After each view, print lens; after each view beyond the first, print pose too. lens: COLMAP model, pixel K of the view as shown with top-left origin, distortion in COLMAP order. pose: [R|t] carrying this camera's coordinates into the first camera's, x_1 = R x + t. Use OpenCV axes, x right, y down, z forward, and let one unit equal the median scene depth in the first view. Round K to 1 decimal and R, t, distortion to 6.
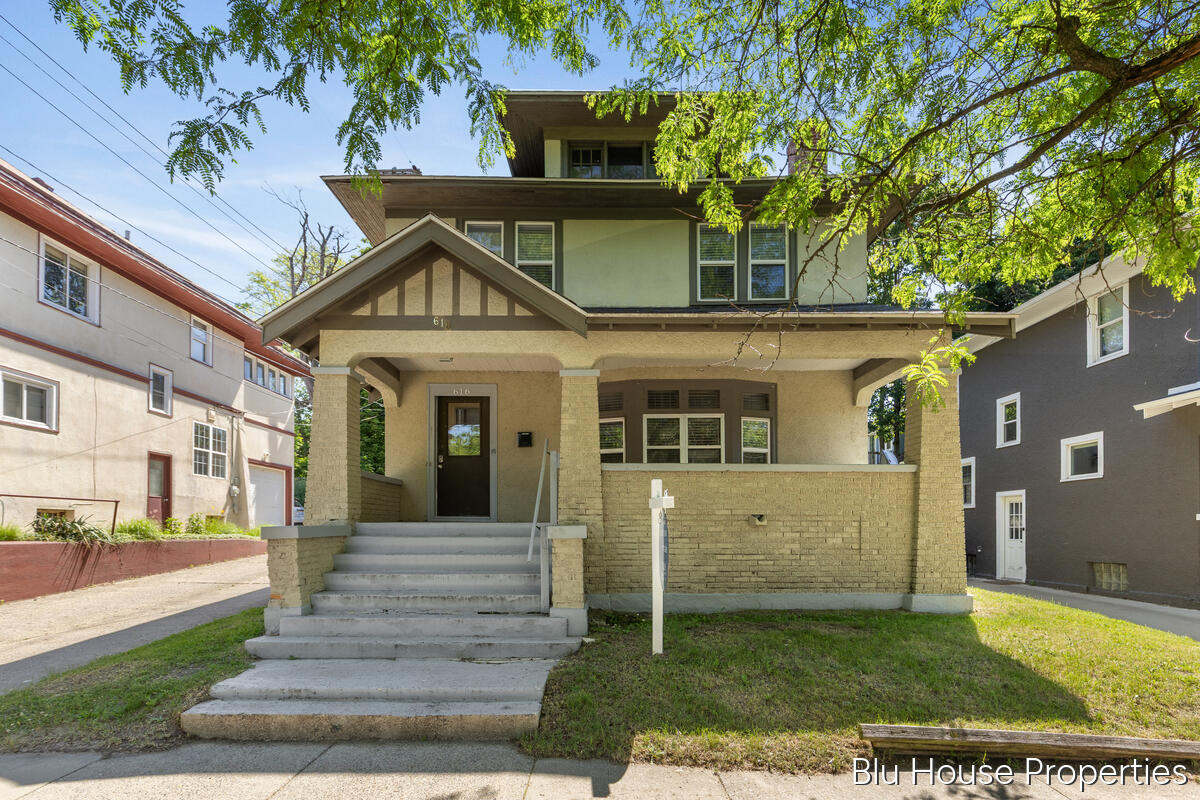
lens RADIAL K [[613.9, 0, 605.2], [0, 613.9, 455.6], [0, 0, 1]] dist [0.001145, 0.000013]
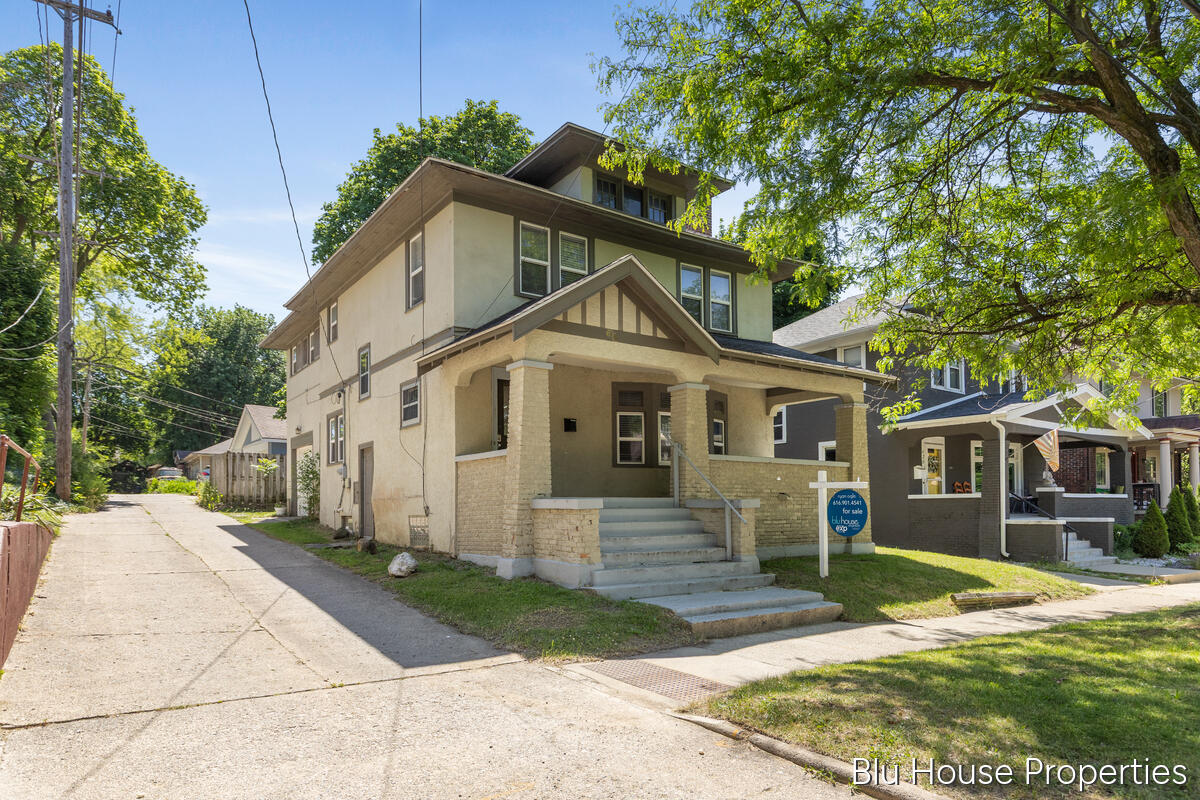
lens RADIAL K [[728.0, 0, 599.1], [0, 728.0, 399.3], [0, 0, 1]] dist [-0.000812, 0.000172]
pose [[0.821271, 0.080599, 0.564816, -1.113129], [-0.059539, 0.996673, -0.055652, -0.004399], [-0.567423, 0.012077, 0.823338, -0.191216]]
